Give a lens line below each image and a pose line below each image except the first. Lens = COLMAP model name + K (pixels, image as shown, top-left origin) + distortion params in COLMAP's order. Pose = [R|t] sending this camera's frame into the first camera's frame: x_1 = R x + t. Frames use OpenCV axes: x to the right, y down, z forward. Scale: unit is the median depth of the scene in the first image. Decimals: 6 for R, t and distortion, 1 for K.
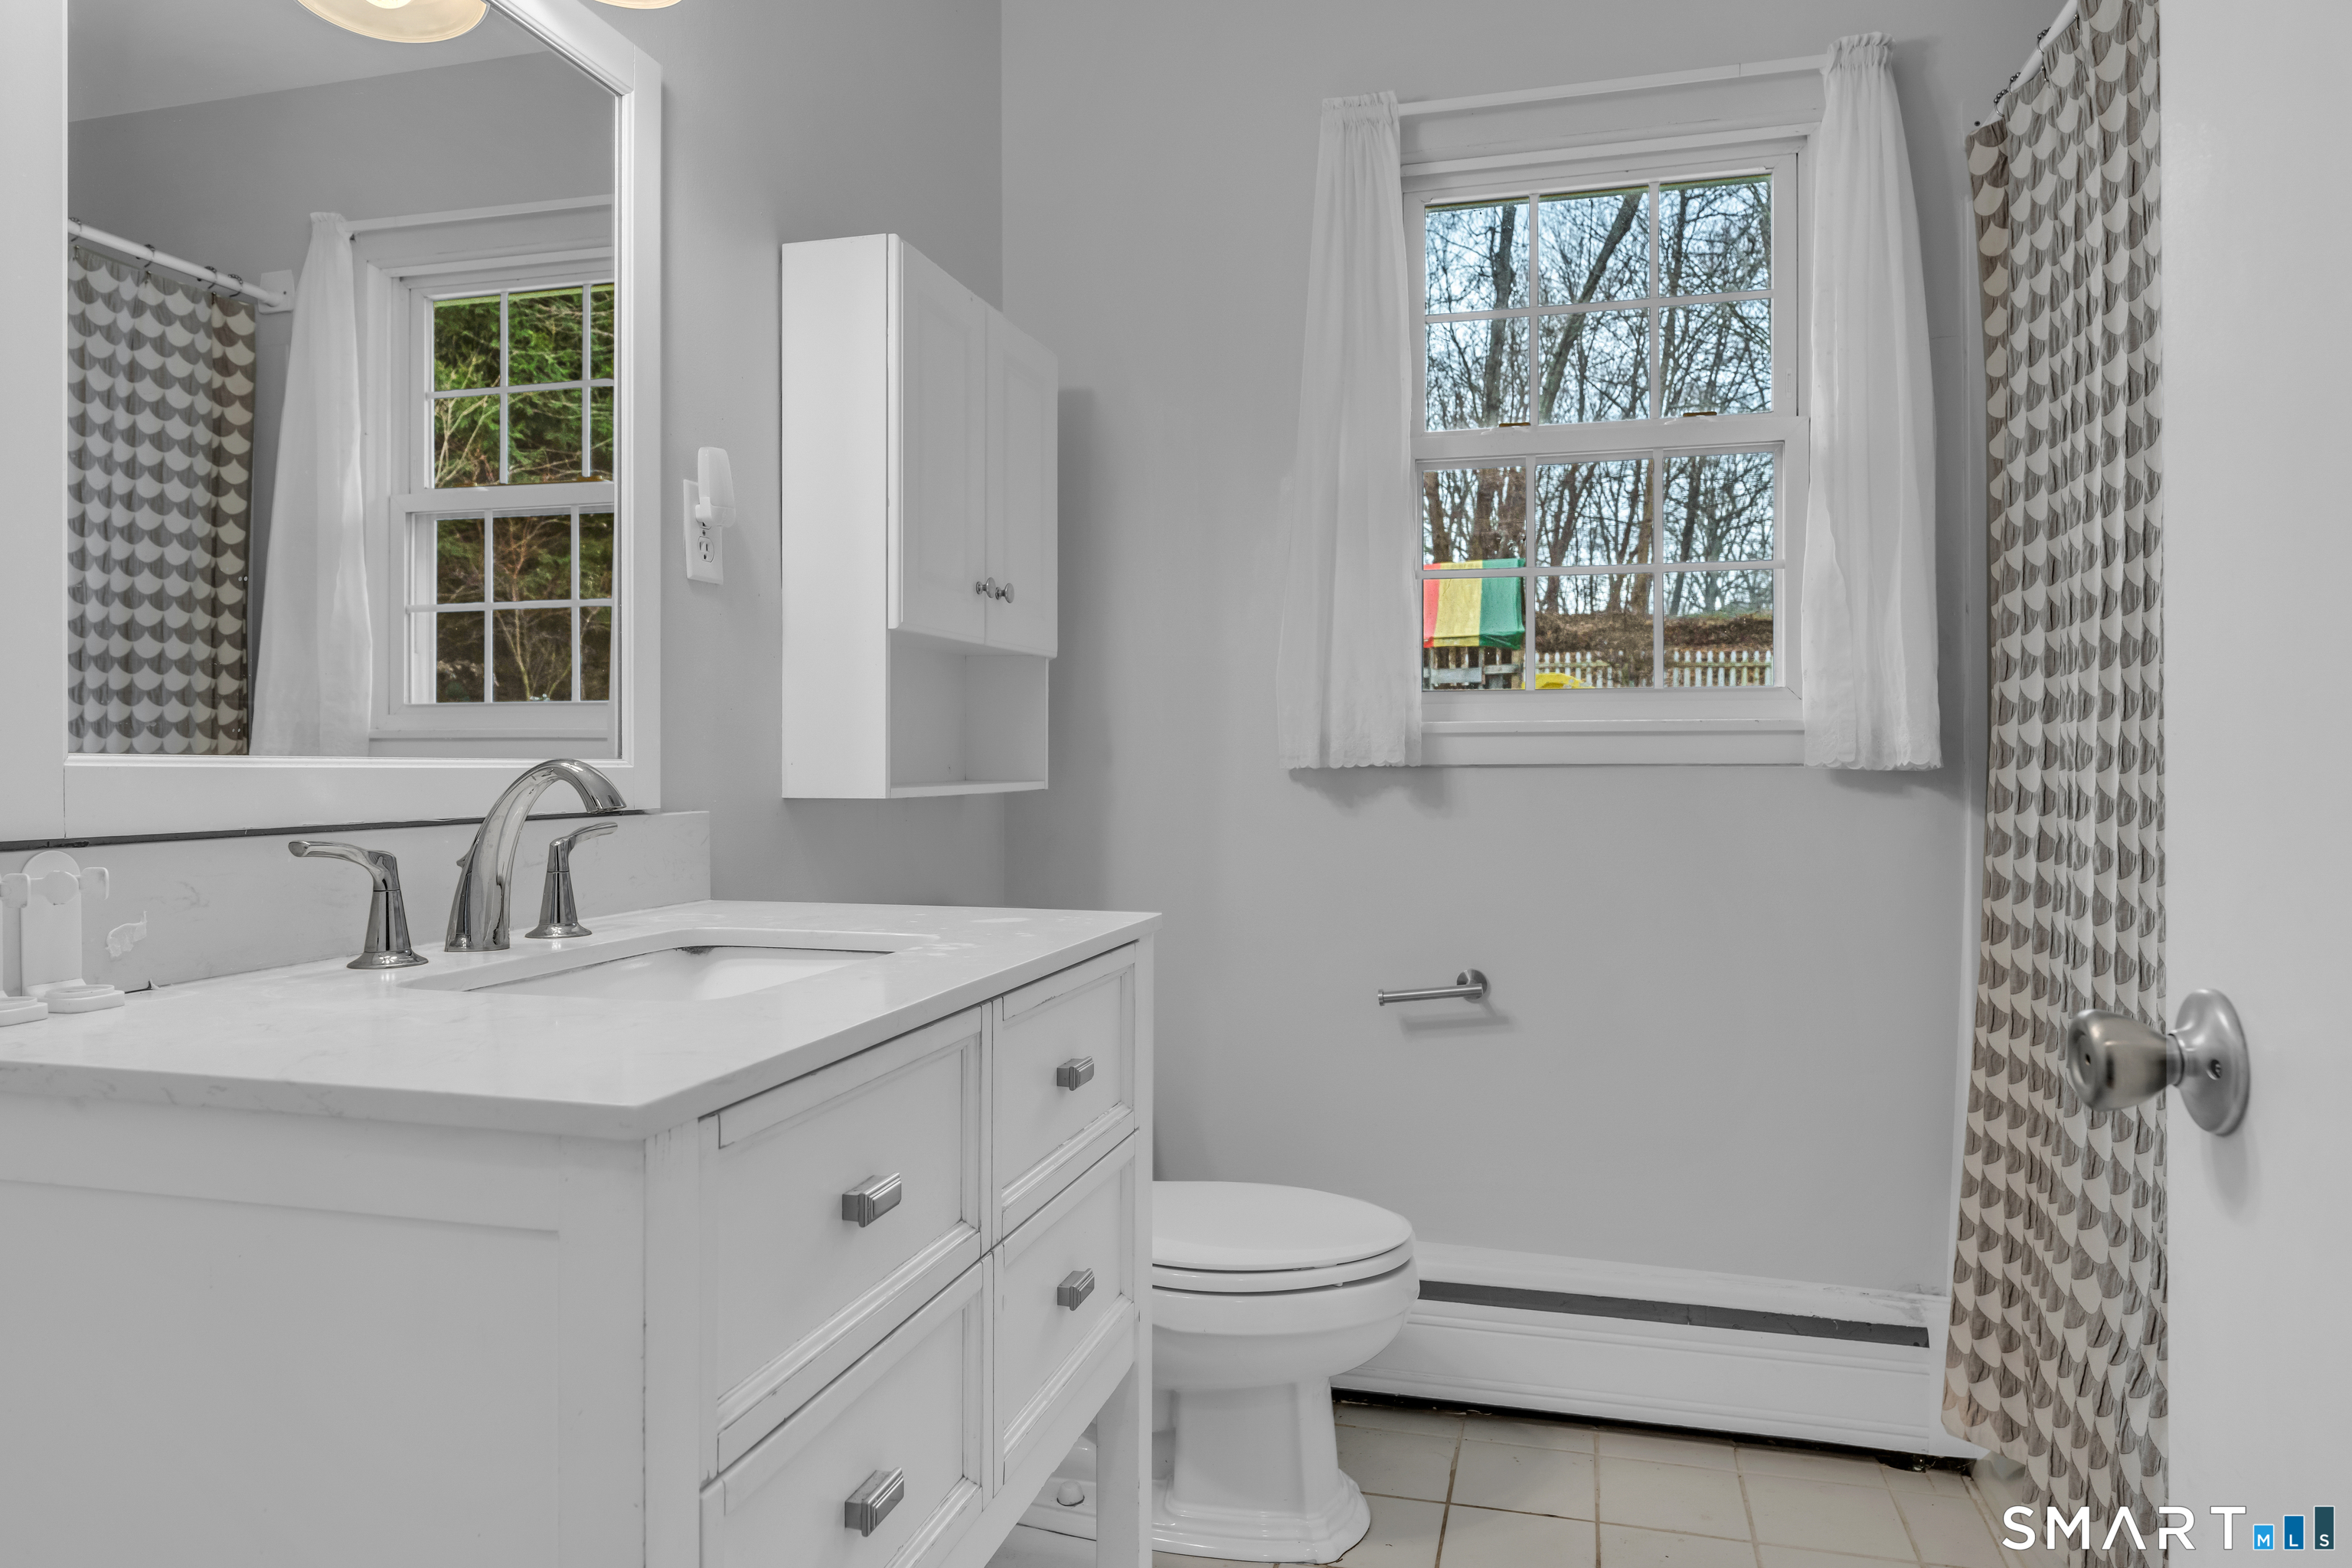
lens RADIAL K [[1356.0, 0, 1176.0], [0, 1356.0, 784.0], [0, 0, 1]] dist [0.000144, 0.000085]
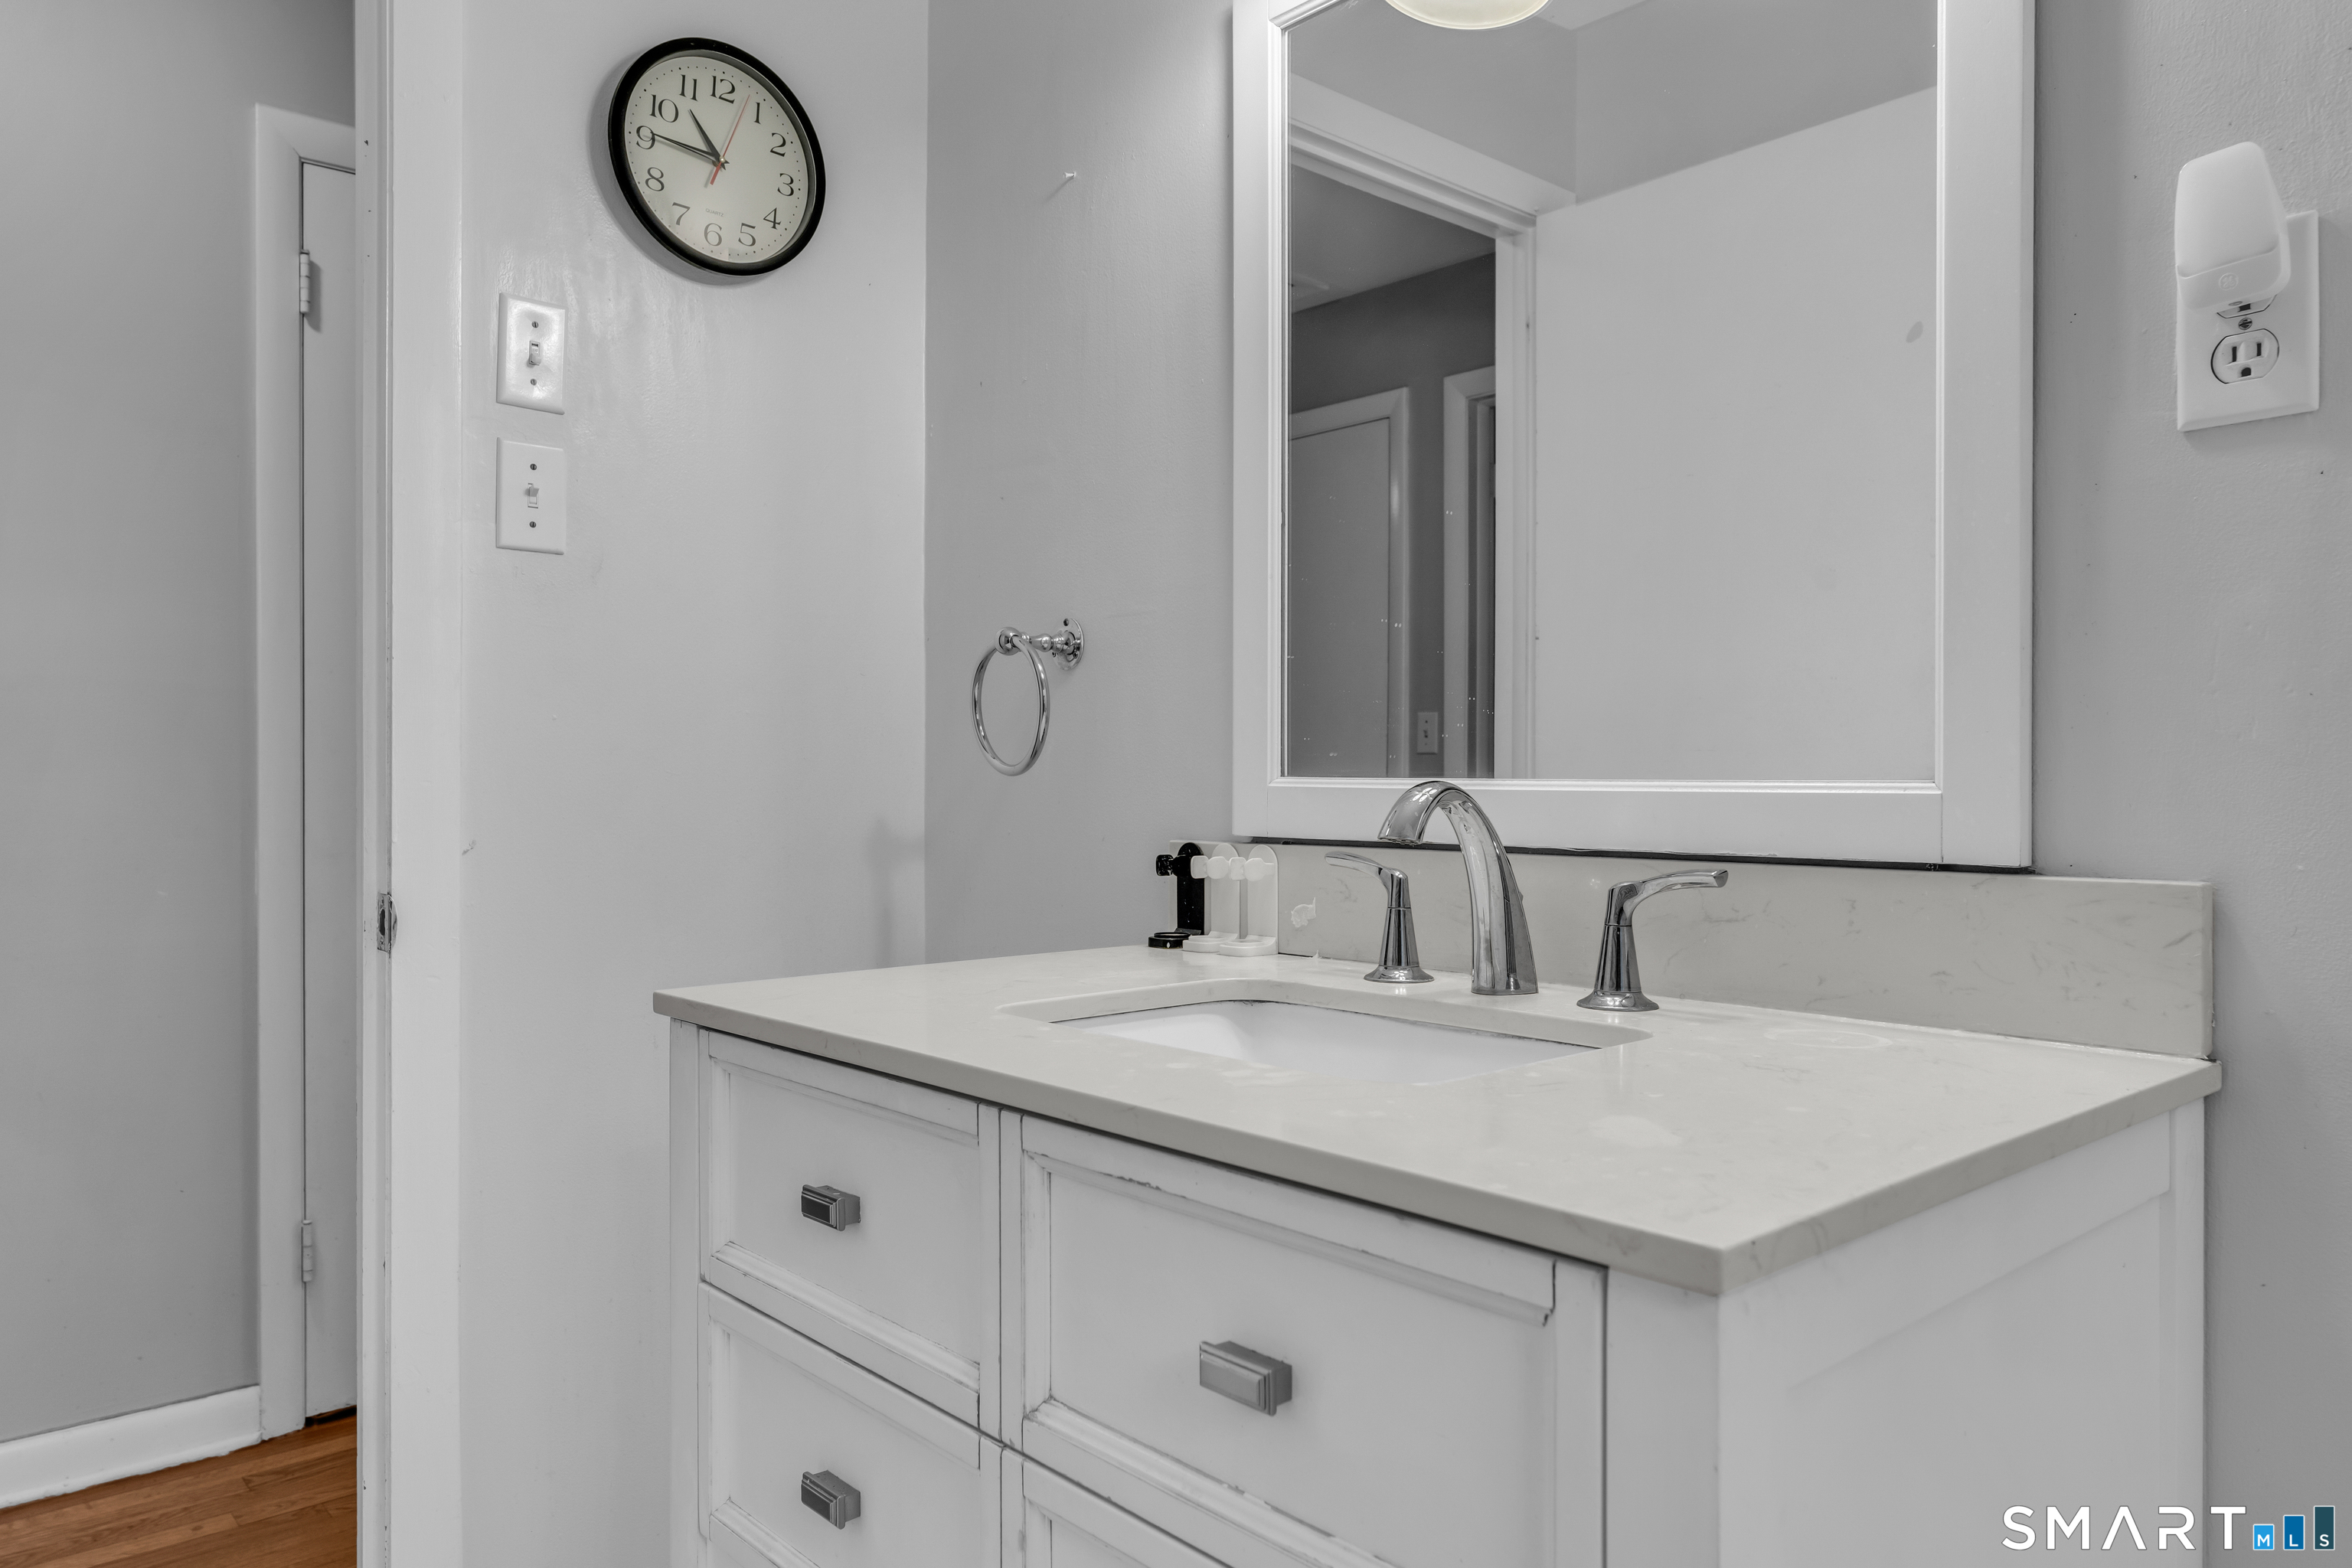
lens RADIAL K [[1590.2, 0, 1176.0], [0, 1590.2, 784.0], [0, 0, 1]] dist [-0.001832, -0.000480]
pose [[-0.562917, 0.014304, -0.826390, 0.486161], [-0.001484, 0.999831, 0.018317, -0.037749], [0.826512, 0.011538, -0.562801, 1.382498]]
